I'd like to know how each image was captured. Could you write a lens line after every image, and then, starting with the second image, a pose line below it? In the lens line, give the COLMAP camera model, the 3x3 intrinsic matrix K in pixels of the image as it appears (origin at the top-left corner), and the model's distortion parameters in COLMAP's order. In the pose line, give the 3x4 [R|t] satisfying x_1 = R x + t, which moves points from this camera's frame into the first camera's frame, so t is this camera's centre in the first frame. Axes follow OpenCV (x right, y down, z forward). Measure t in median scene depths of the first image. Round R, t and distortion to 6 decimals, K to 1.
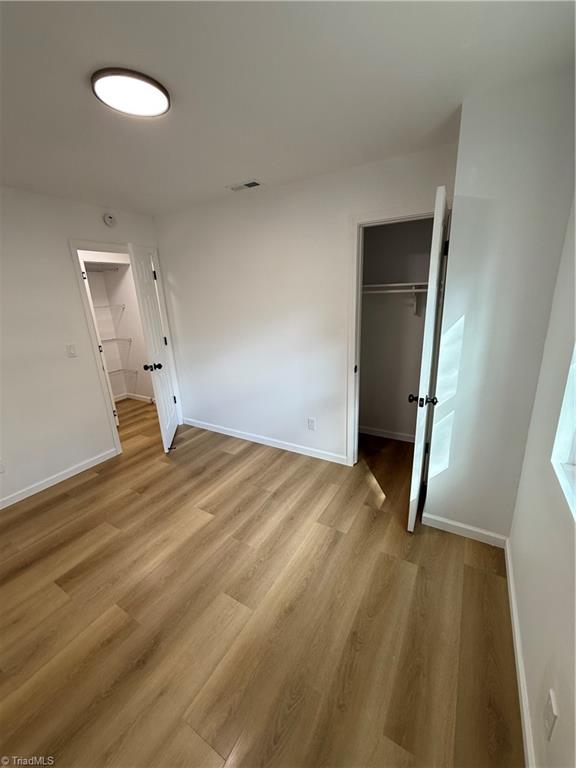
lens RADIAL K [[307.0, 0, 288.0], [0, 307.0, 384.0], [0, 0, 1]] dist [-0.001397, -0.000110]
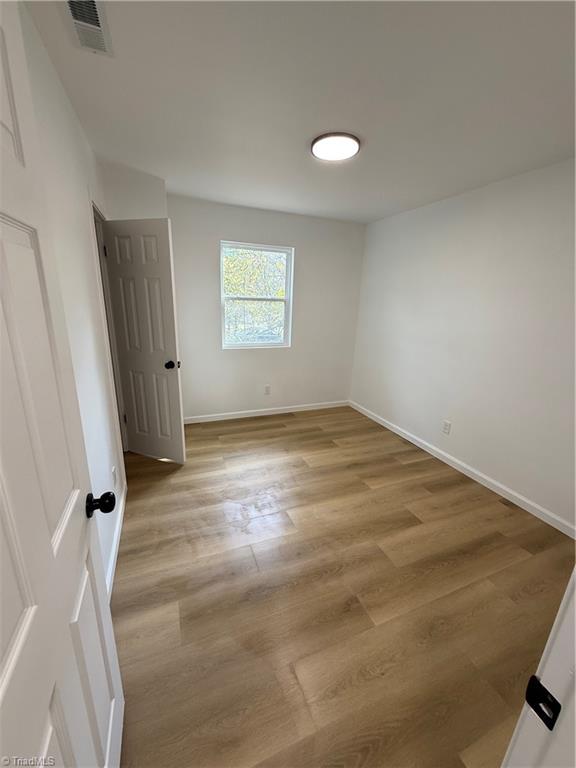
lens RADIAL K [[307.0, 0, 288.0], [0, 307.0, 384.0], [0, 0, 1]] dist [-0.001397, -0.000110]
pose [[-0.798488, -0.155678, 0.581534, -0.843732], [0.170206, 0.868194, 0.466122, -0.422954], [-0.577449, 0.471173, -0.666745, 1.636025]]
